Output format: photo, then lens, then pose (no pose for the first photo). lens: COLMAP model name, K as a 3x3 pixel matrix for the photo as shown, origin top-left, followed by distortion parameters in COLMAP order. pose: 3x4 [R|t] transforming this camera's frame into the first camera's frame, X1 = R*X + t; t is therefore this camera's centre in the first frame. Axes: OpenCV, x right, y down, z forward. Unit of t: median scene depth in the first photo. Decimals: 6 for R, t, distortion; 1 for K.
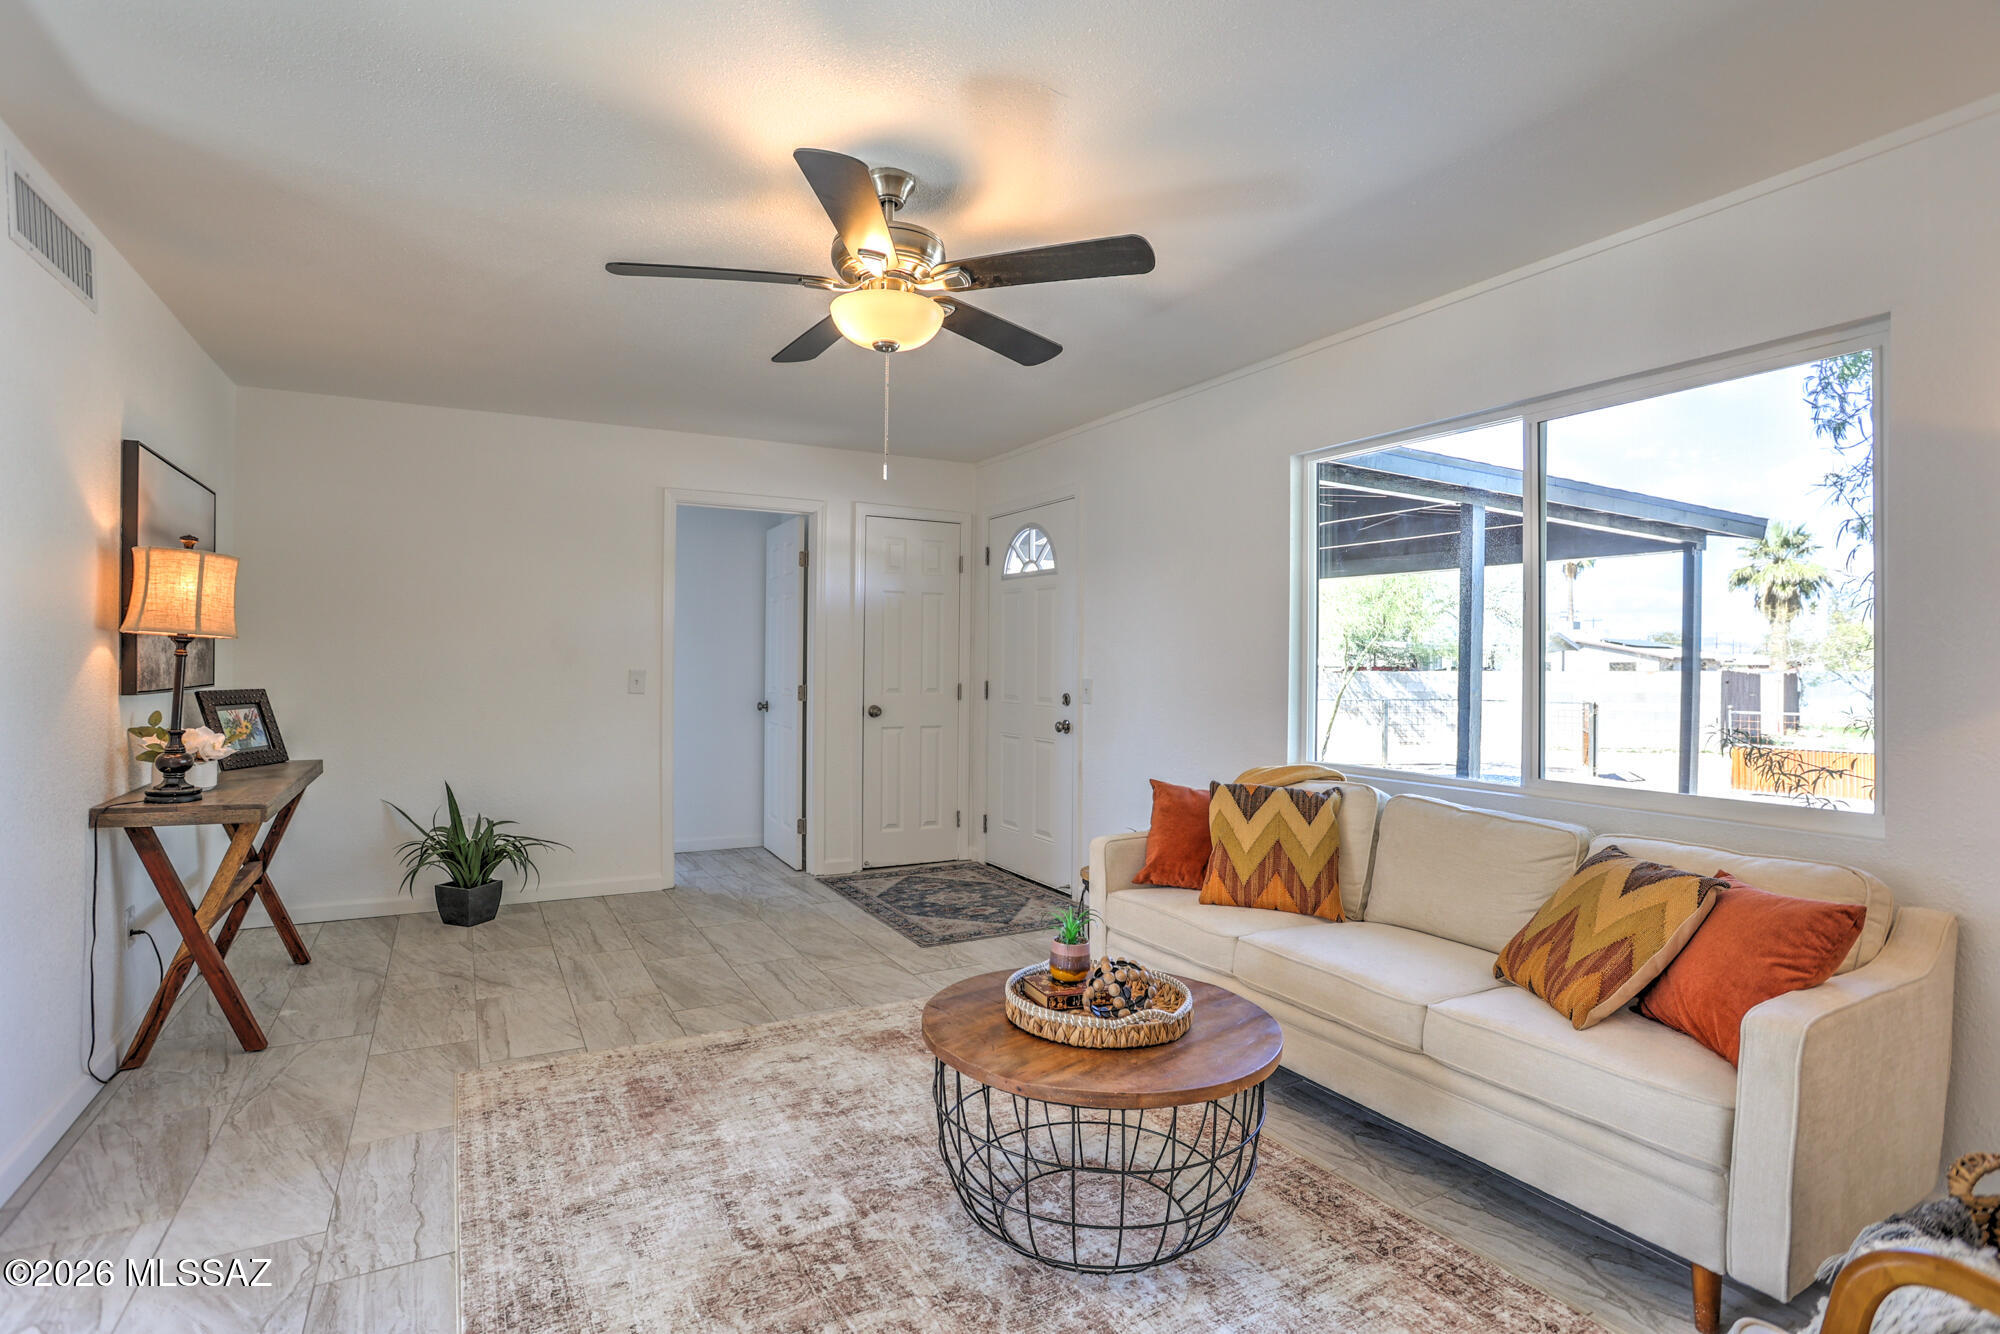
lens RADIAL K [[973.8, 0, 983.5], [0, 973.8, 677.6], [0, 0, 1]] dist [-0.063574, 0.020068]
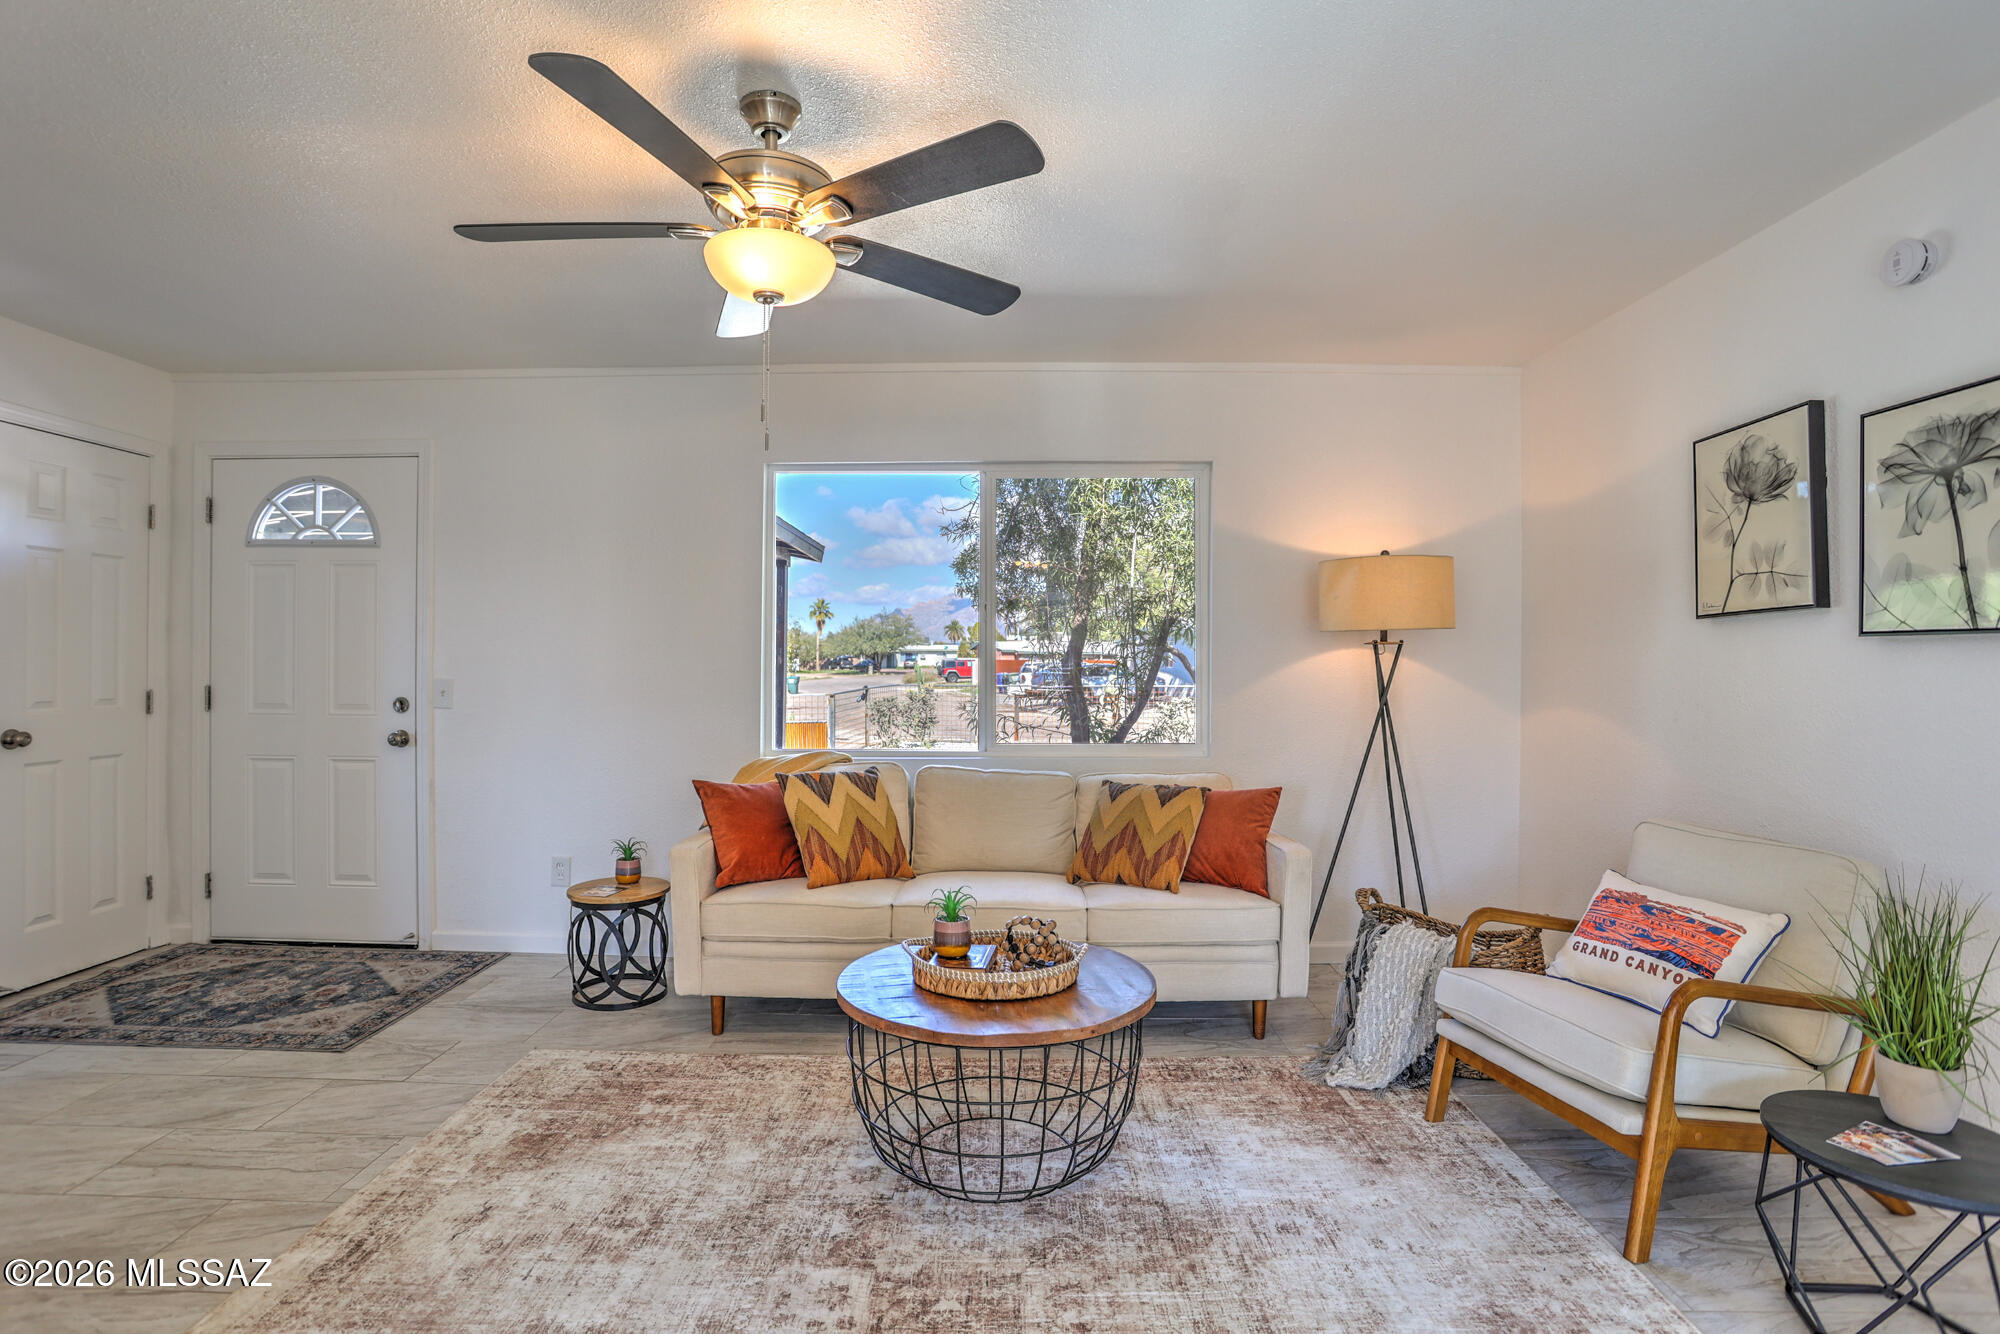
lens RADIAL K [[973.8, 0, 998.2], [0, 973.8, 671.3], [0, 0, 1]] dist [-0.063574, 0.020068]
pose [[0.493591, -0.023335, 0.869381, -0.540366], [0.014922, 0.999720, 0.018362, -0.018504], [-0.869566, 0.003910, 0.493801, 0.275762]]
